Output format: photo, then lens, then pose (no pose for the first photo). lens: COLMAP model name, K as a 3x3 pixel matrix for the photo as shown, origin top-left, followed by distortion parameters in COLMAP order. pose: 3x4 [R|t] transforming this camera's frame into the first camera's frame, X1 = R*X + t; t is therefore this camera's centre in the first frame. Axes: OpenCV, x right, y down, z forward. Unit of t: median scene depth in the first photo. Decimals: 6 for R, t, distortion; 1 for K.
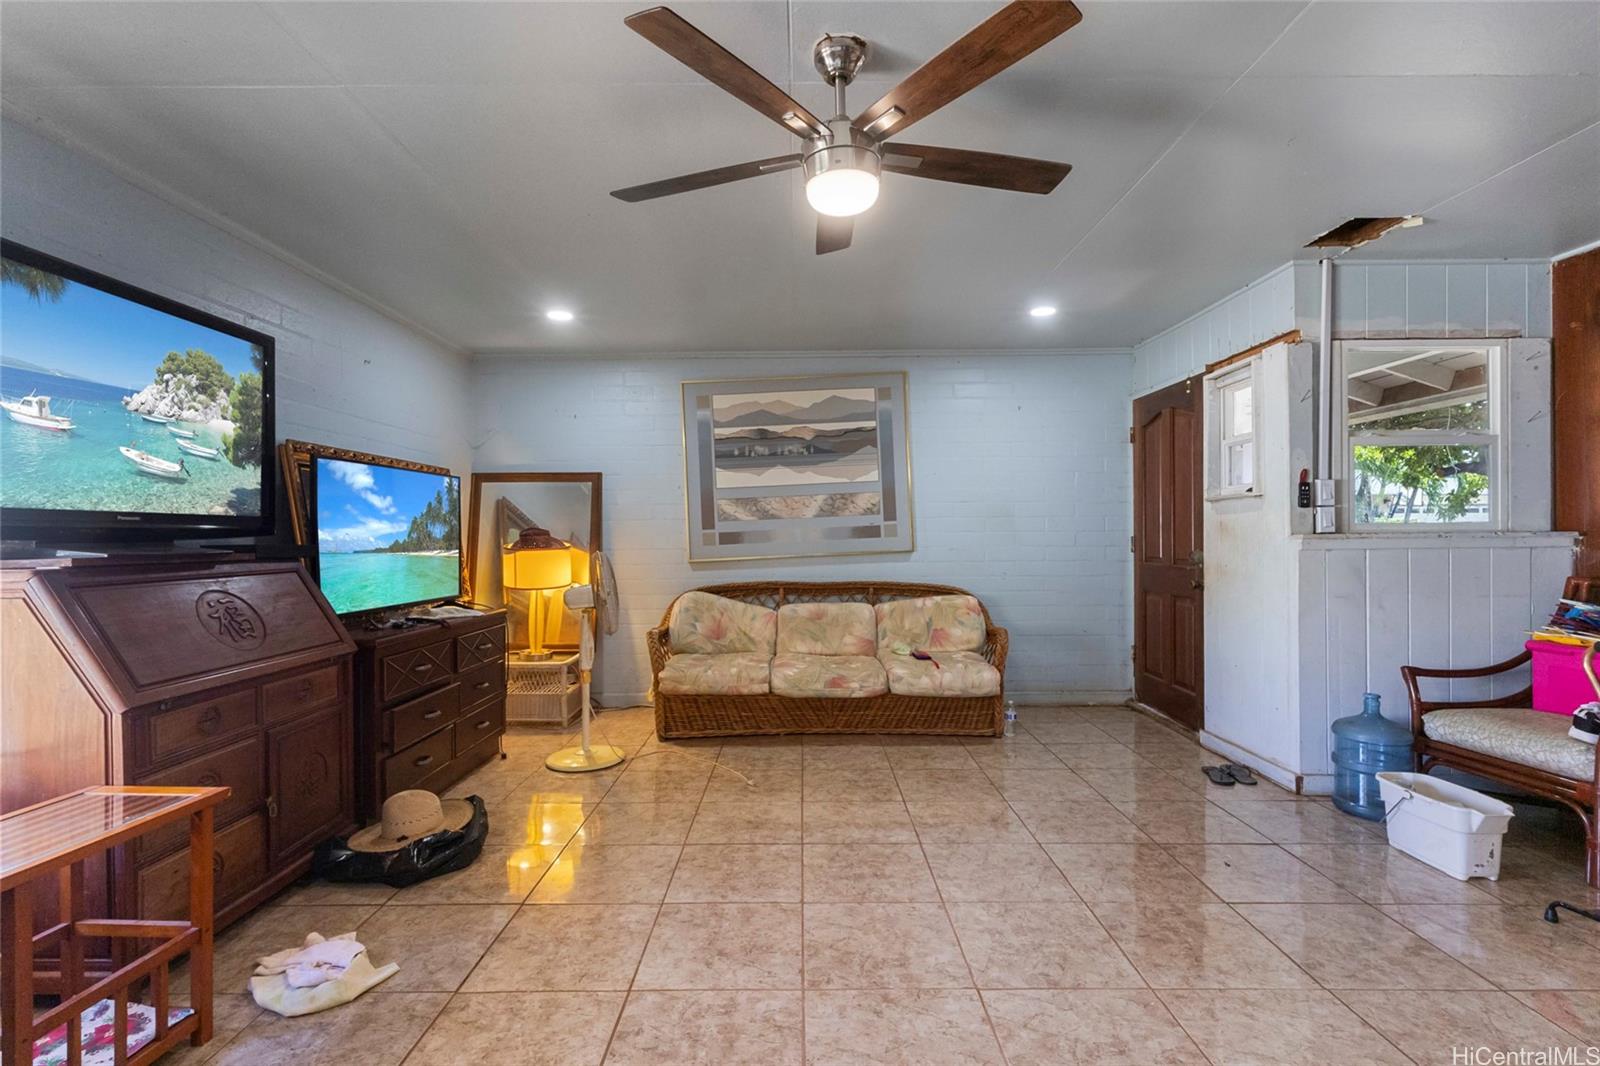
lens RADIAL K [[743.8, 0, 791.9], [0, 743.8, 533.8], [0, 0, 1]] dist [0.004135, 0.002377]
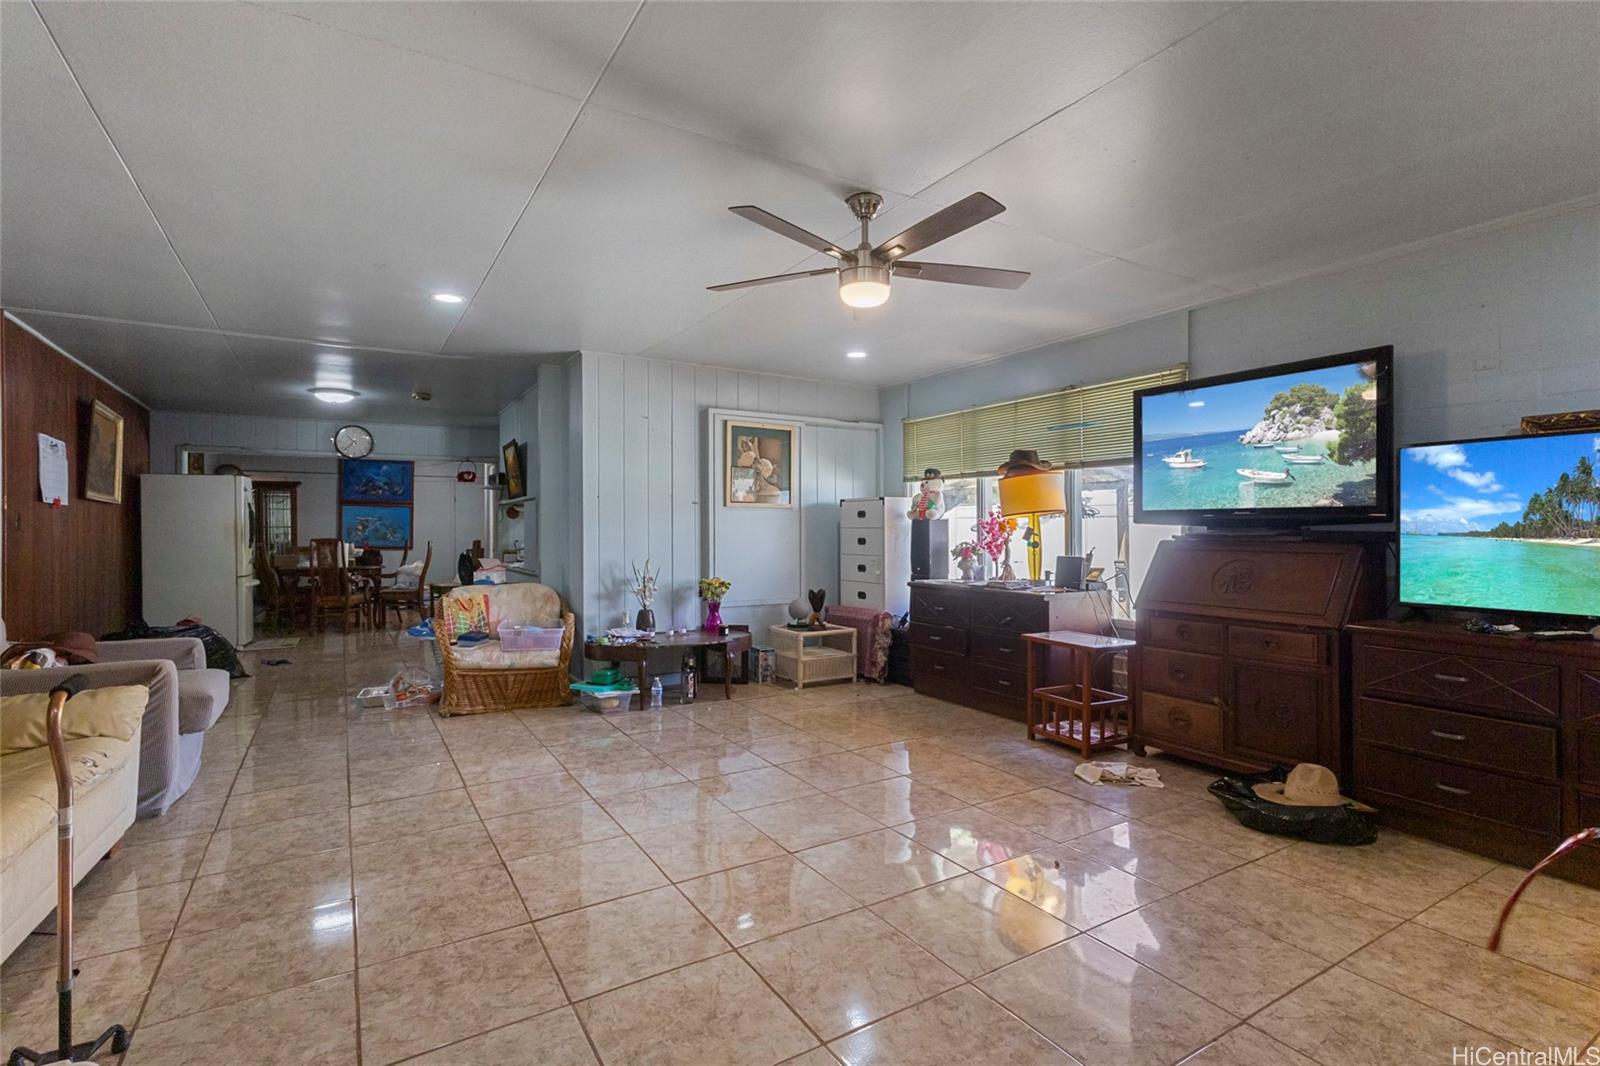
lens RADIAL K [[743.8, 0, 786.3], [0, 743.8, 534.2], [0, 0, 1]] dist [0.004135, 0.002377]
pose [[-0.850314, 0.011750, -0.526145, 0.553477], [0.005947, 0.999901, 0.012718, 0.004408], [0.526242, 0.007685, -0.850300, 1.239445]]
